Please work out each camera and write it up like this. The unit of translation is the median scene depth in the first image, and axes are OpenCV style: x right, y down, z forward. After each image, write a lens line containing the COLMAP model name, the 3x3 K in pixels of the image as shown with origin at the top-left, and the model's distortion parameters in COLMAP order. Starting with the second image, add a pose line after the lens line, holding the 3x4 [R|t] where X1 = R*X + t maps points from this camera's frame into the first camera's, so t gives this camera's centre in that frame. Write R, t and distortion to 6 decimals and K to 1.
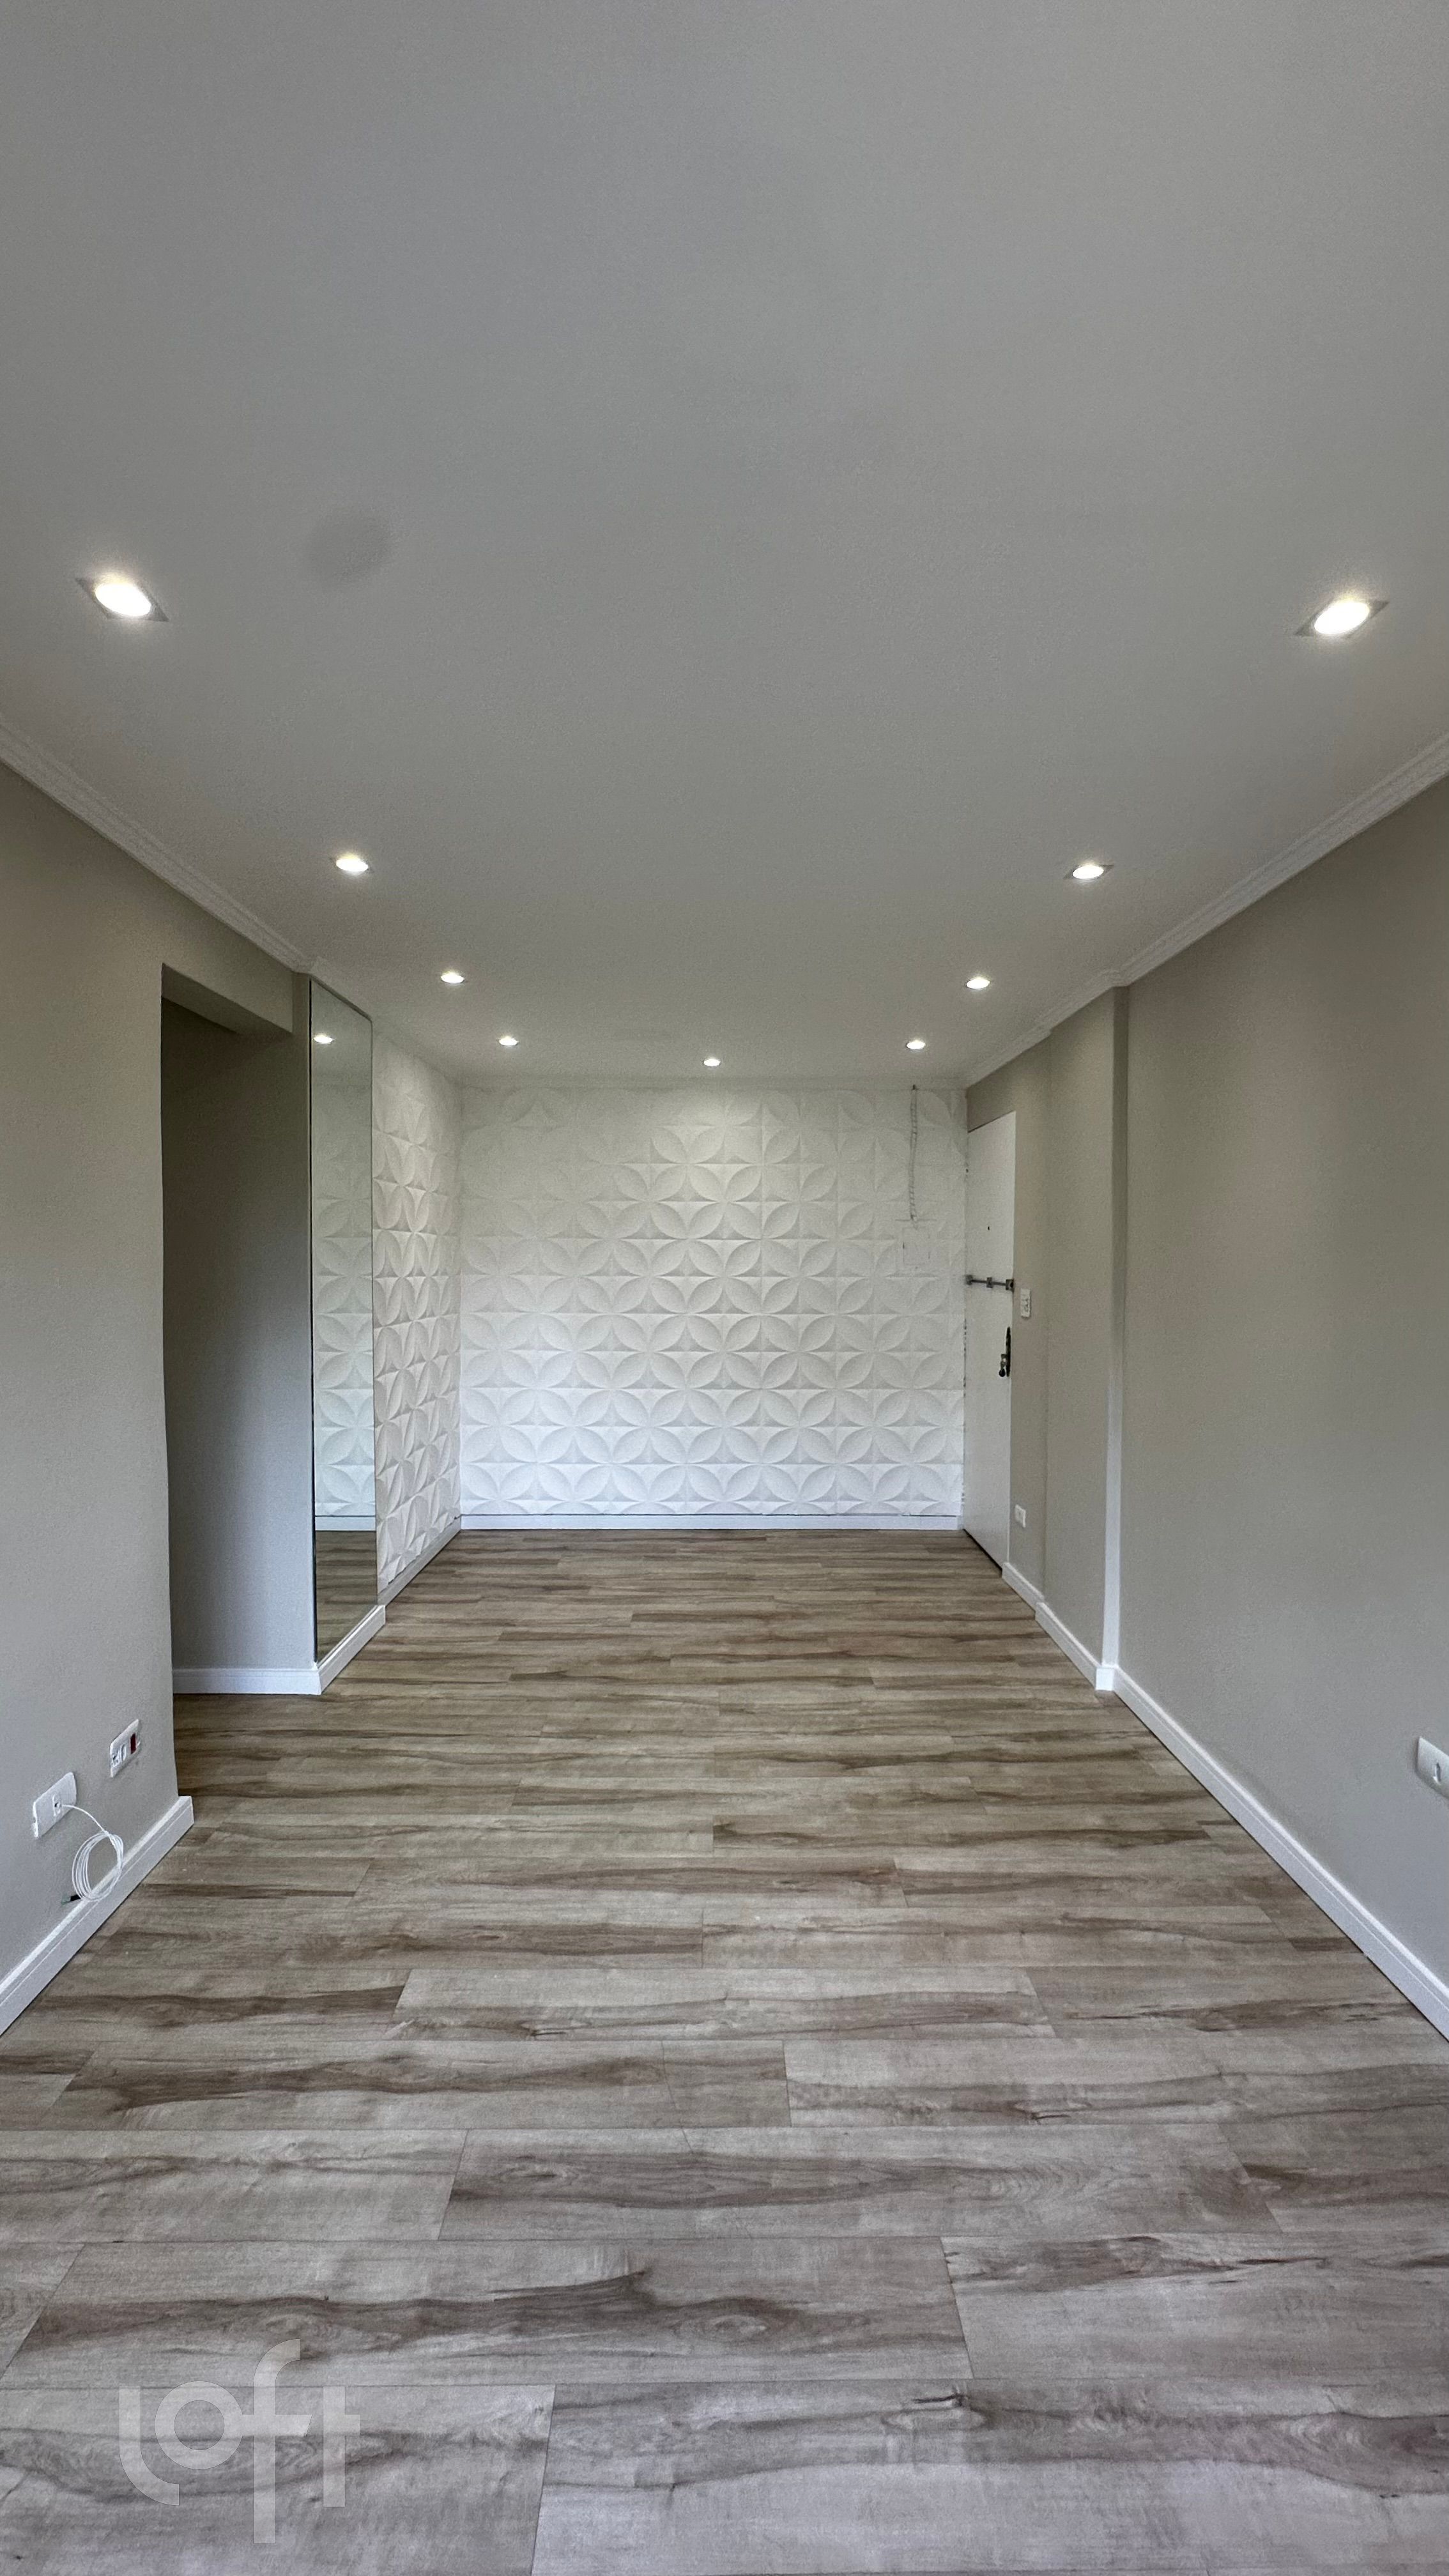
lens RADIAL K [[1025.6, 0, 735.2], [0, 1025.6, 1268.2], [0, 0, 1]] dist [-0.003922, 0.000321]
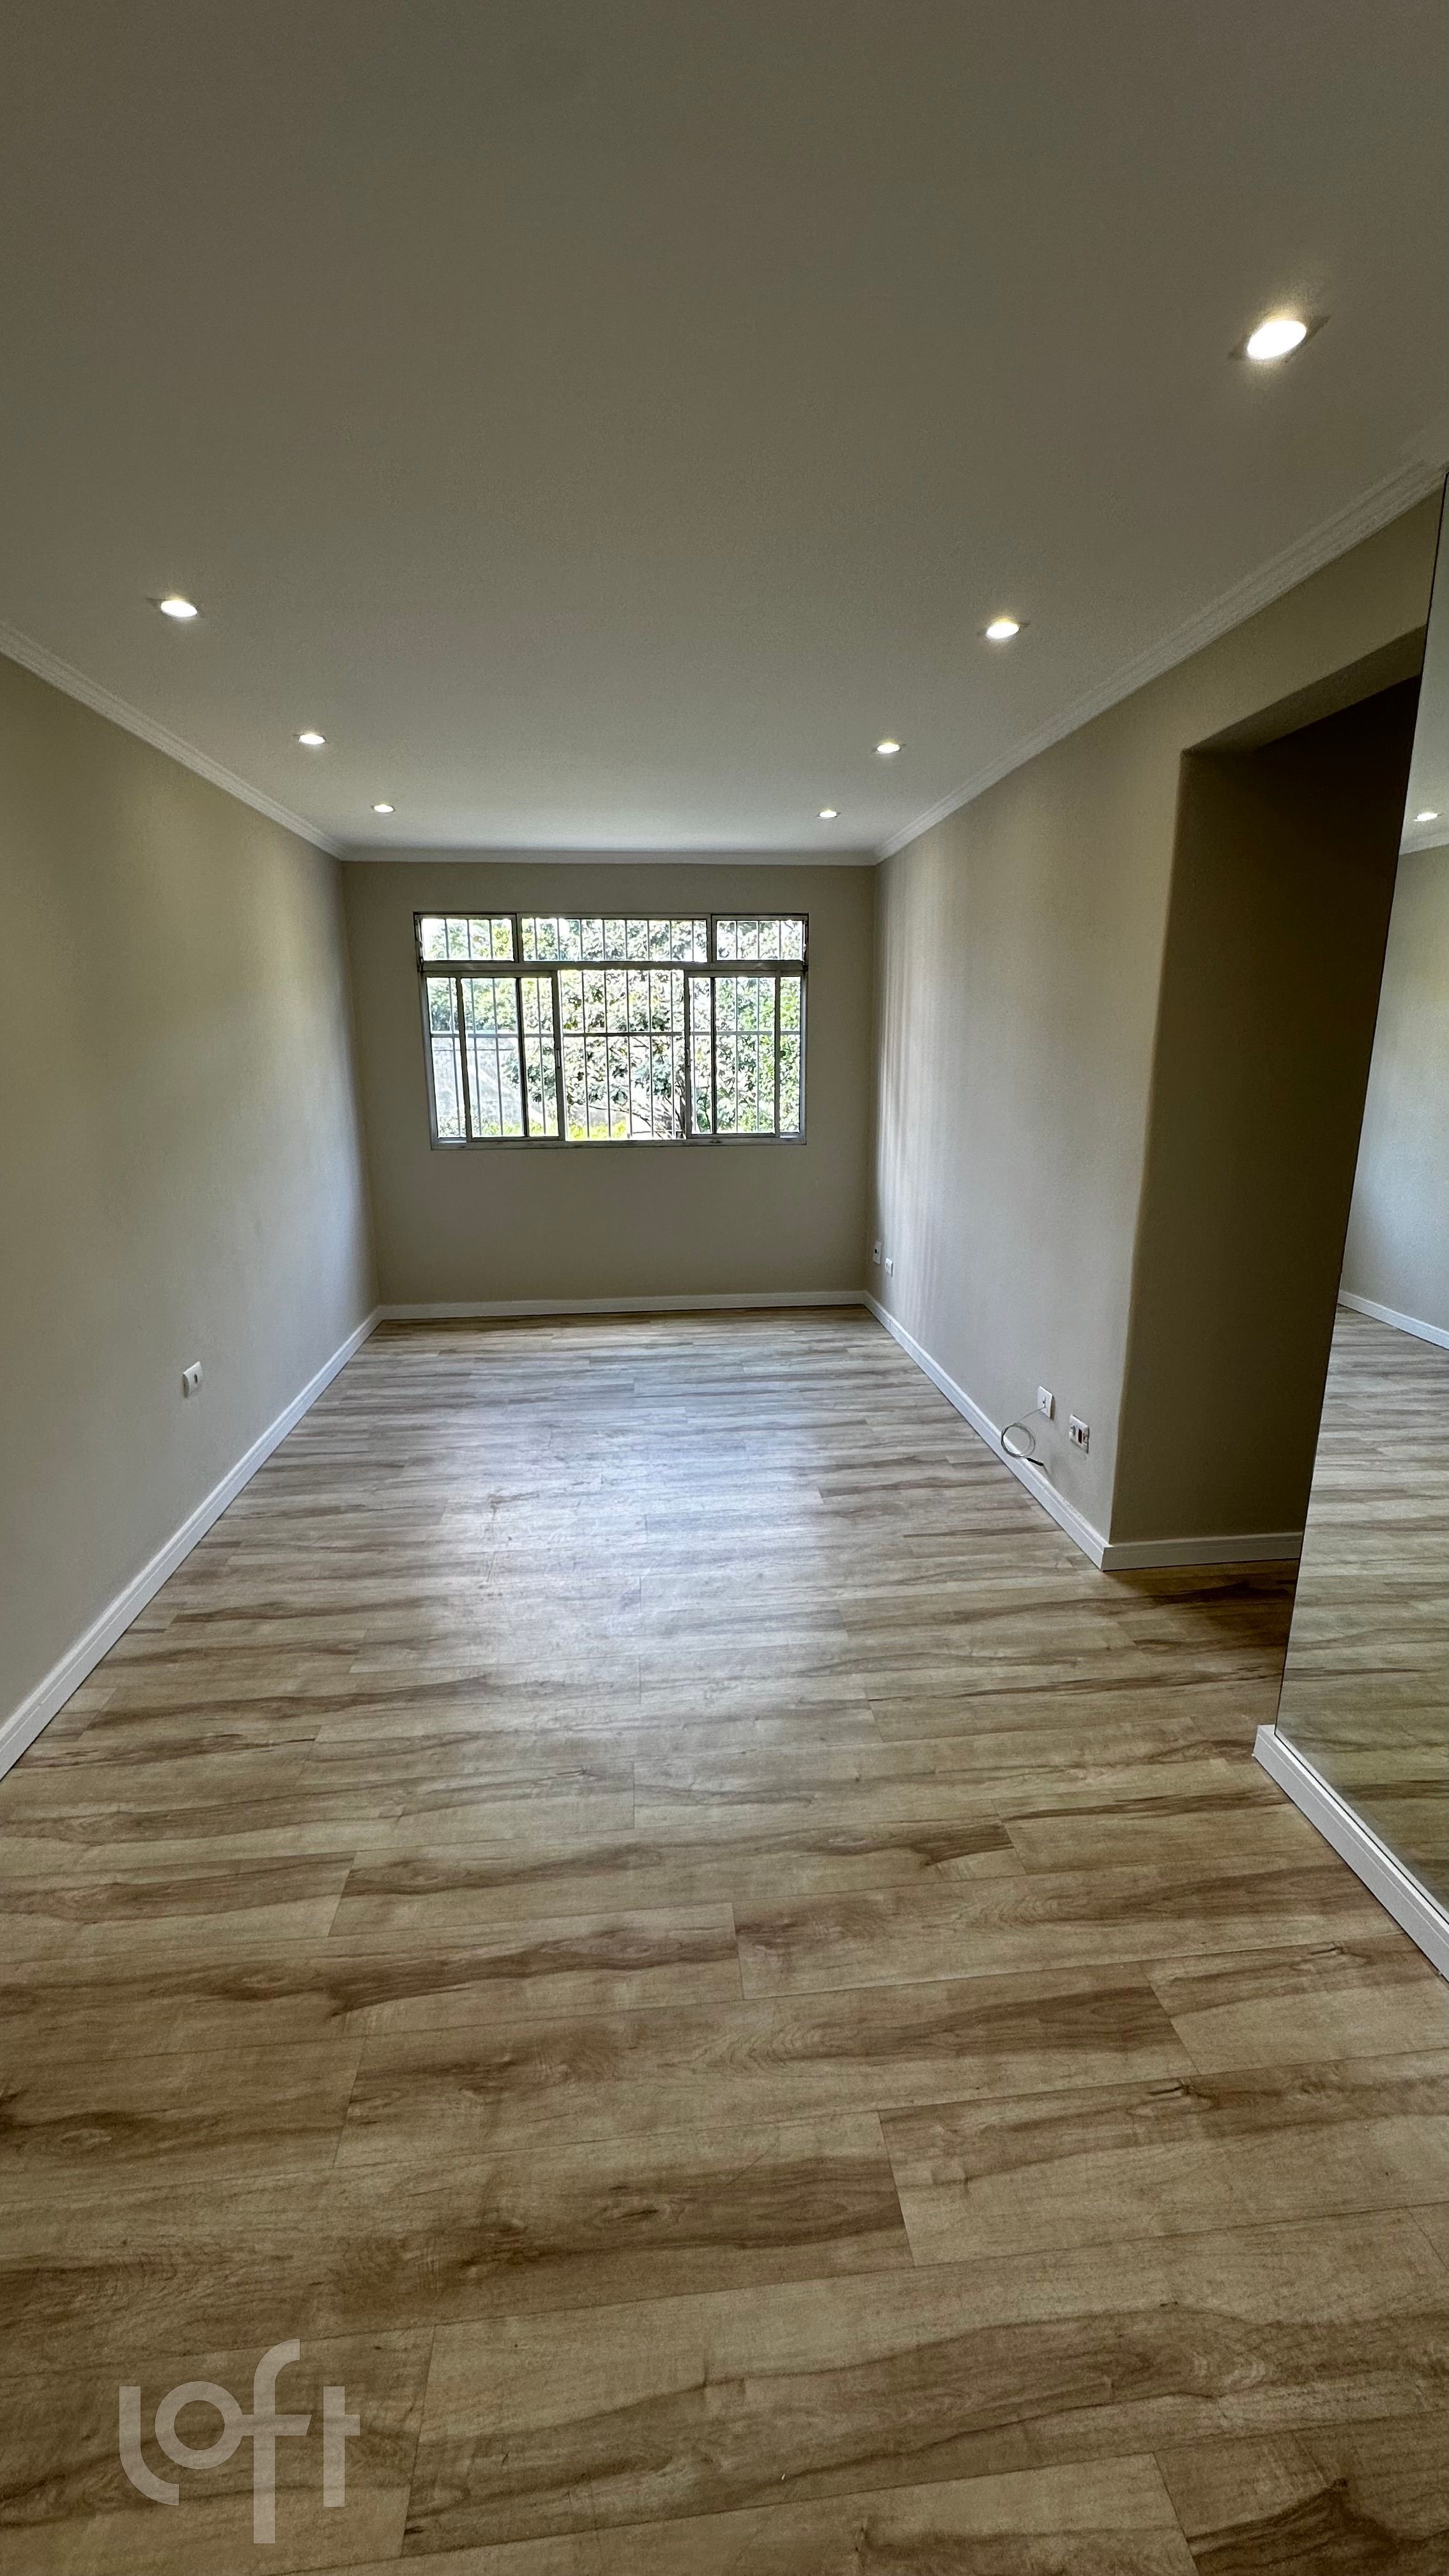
lens RADIAL K [[1025.6, 0, 734.3], [0, 1025.6, 1305.7], [0, 0, 1]] dist [-0.003922, 0.000321]
pose [[-0.997134, 0.021724, -0.072467, -0.040594], [0.002087, 0.965421, 0.260686, -0.031294], [0.075624, 0.259788, -0.962700, 1.653525]]
